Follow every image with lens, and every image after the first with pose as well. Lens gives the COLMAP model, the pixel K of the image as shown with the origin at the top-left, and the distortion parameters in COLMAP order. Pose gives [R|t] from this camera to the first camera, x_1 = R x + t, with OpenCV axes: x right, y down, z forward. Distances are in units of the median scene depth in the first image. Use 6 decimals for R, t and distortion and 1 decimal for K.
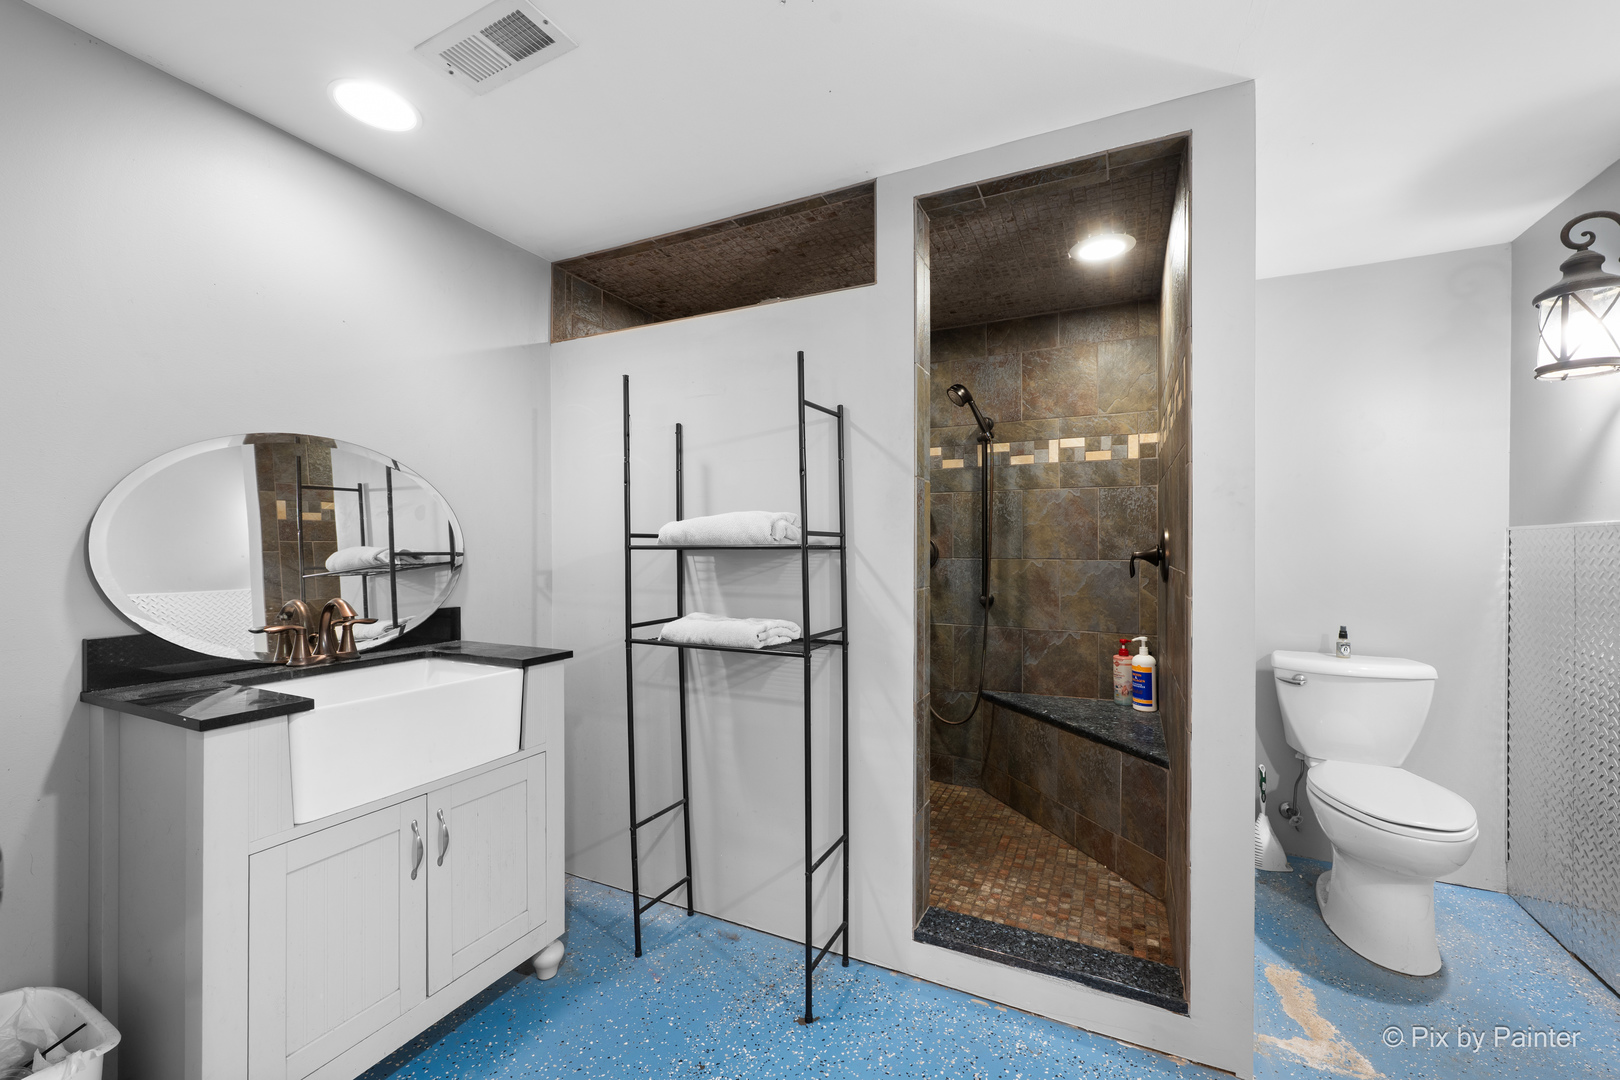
lens RADIAL K [[643.5, 0, 807.1], [0, 643.5, 541.9], [0, 0, 1]] dist [-0.000504, 0.000023]
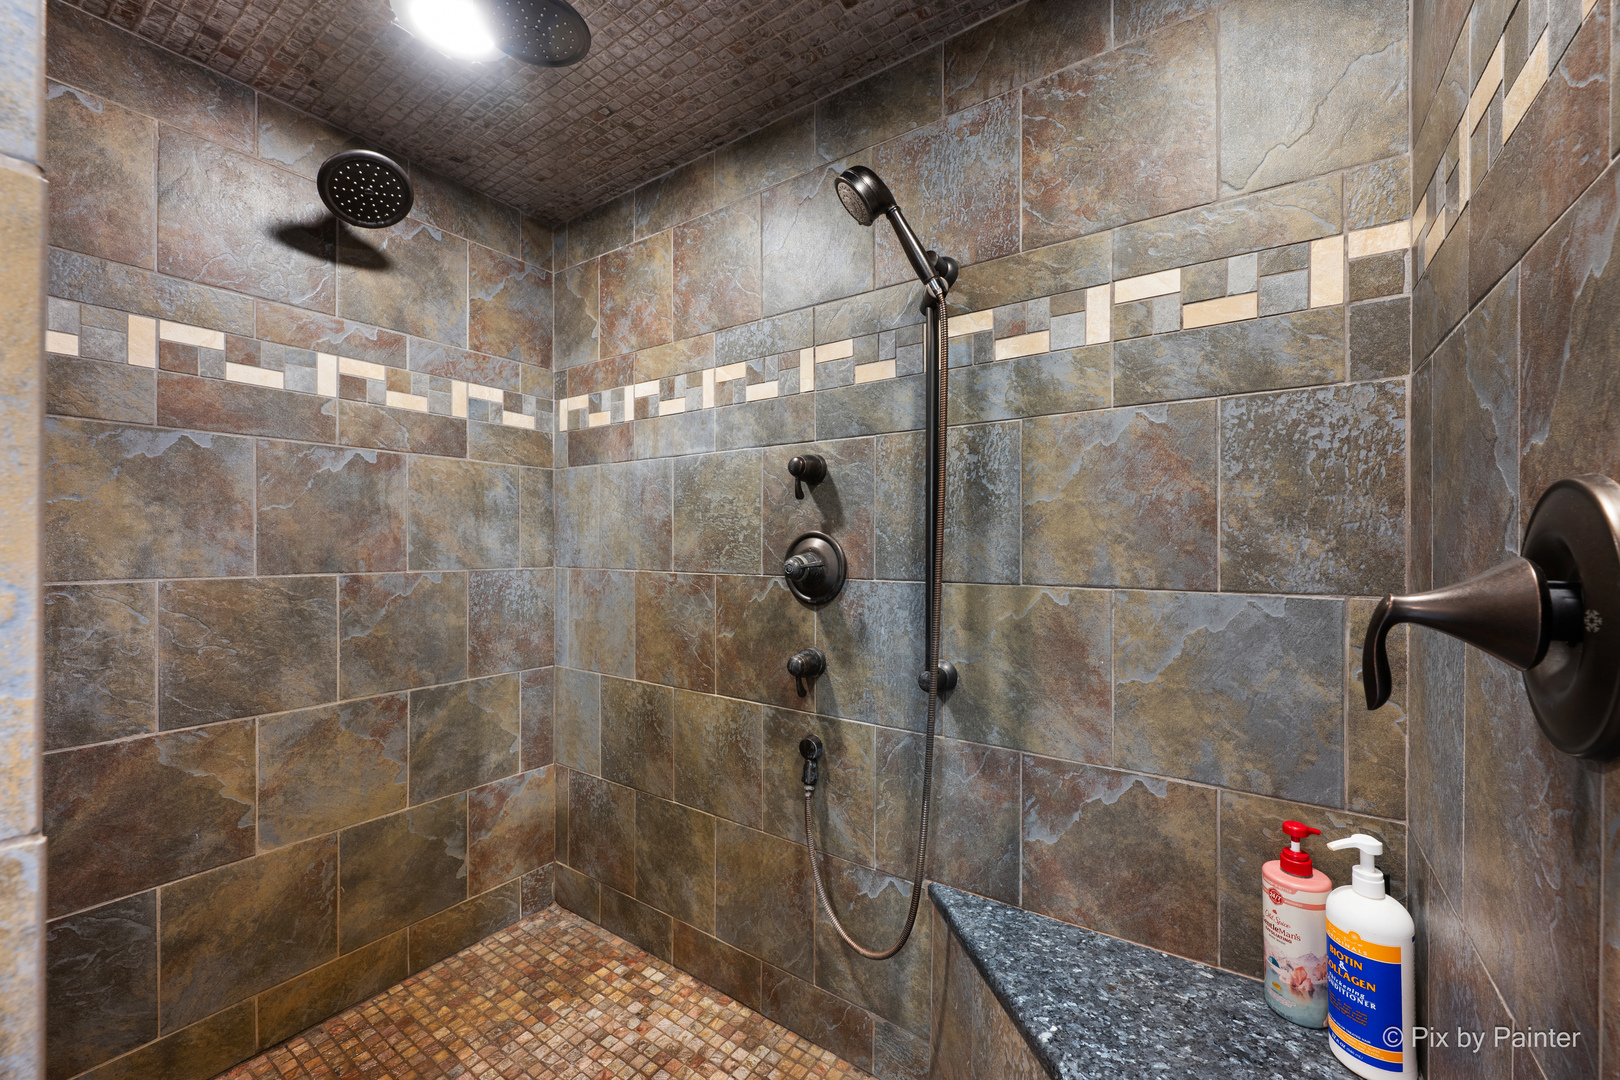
lens RADIAL K [[643.5, 0, 810.4], [0, 643.5, 545.0], [0, 0, 1]] dist [-0.000504, 0.000023]
pose [[0.988502, 0.003188, -0.151176, 0.267809], [-0.003125, 0.999995, 0.000652, 0.001024], [0.151177, -0.000172, 0.988507, 0.580282]]
